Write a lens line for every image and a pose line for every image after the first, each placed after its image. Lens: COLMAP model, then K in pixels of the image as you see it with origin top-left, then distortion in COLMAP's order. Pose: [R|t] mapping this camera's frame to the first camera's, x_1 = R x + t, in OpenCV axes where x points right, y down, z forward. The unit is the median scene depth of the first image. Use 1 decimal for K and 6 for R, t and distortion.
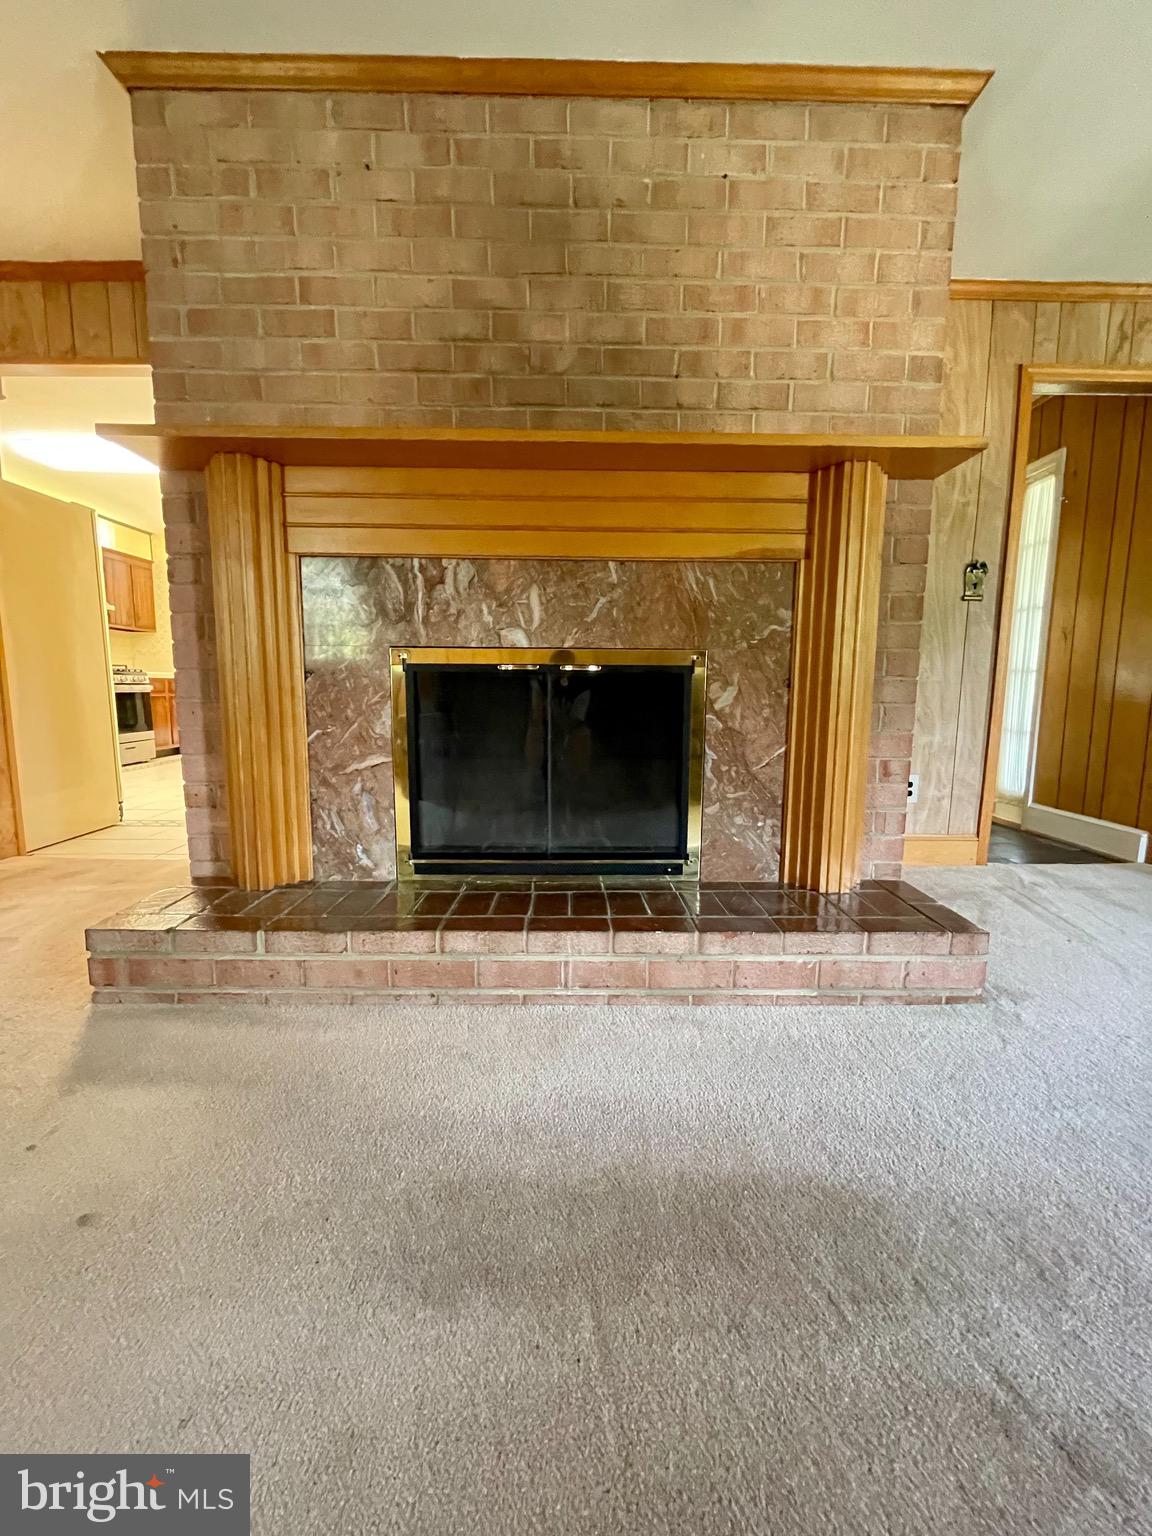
lens RADIAL K [[625.6, 0, 576.0], [0, 625.6, 768.0], [0, 0, 1]] dist [-0.001130, -0.000185]
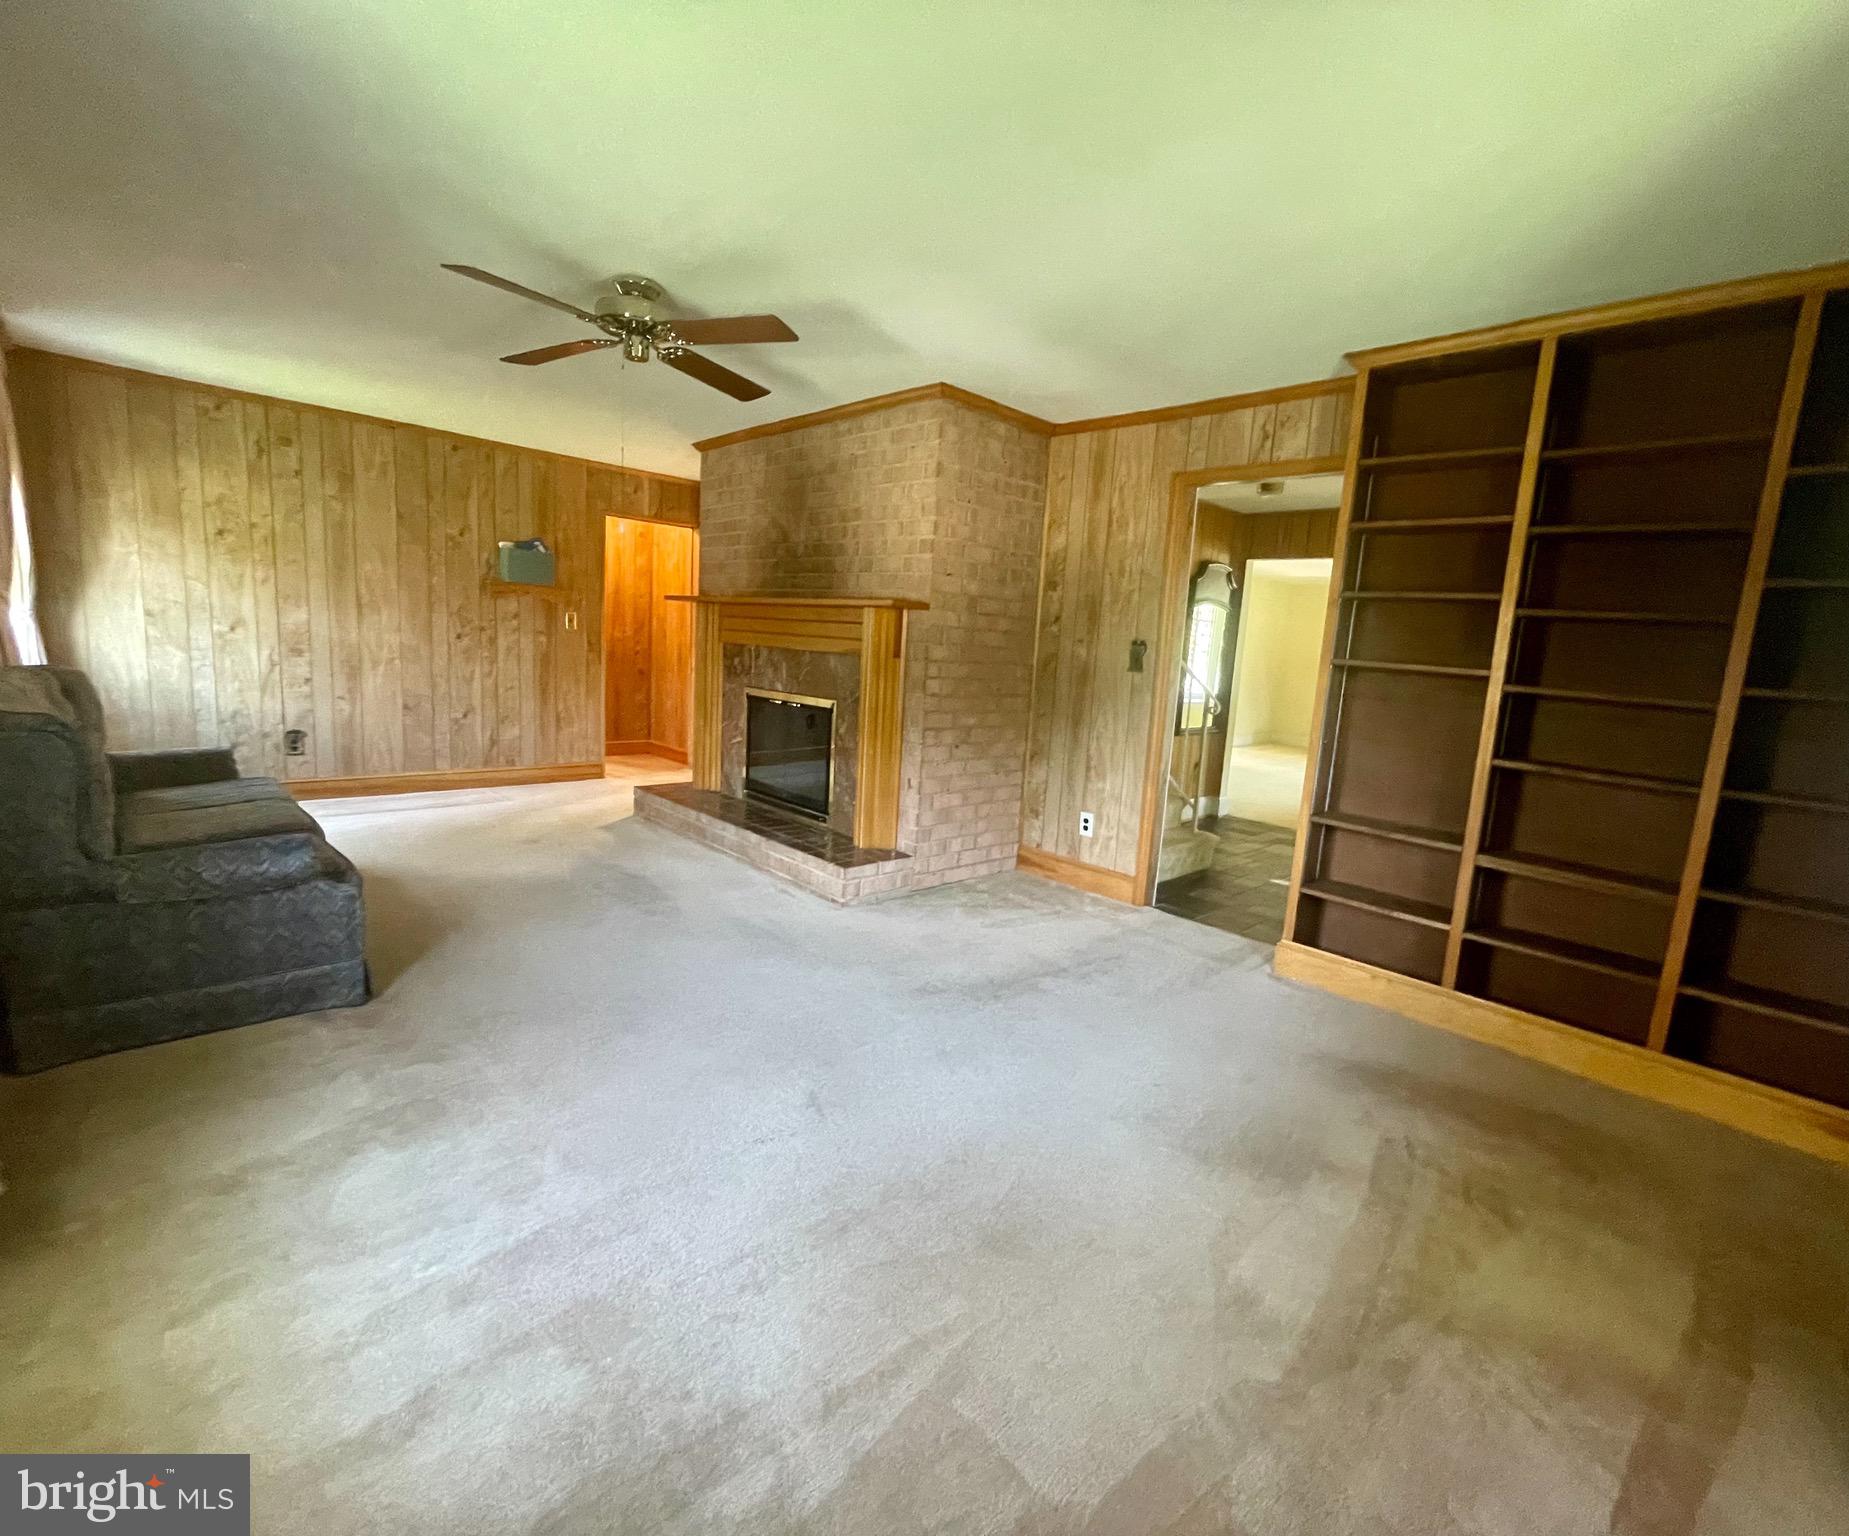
lens RADIAL K [[817.5, 0, 924.5], [0, 817.5, 768.0], [0, 0, 1]] dist [-0.001195, -0.000009]
pose [[0.684797, 0.147918, -0.713564, 2.125883], [-0.151305, 0.986705, 0.059333, -0.178085], [0.712853, 0.067335, 0.698073, -0.466403]]
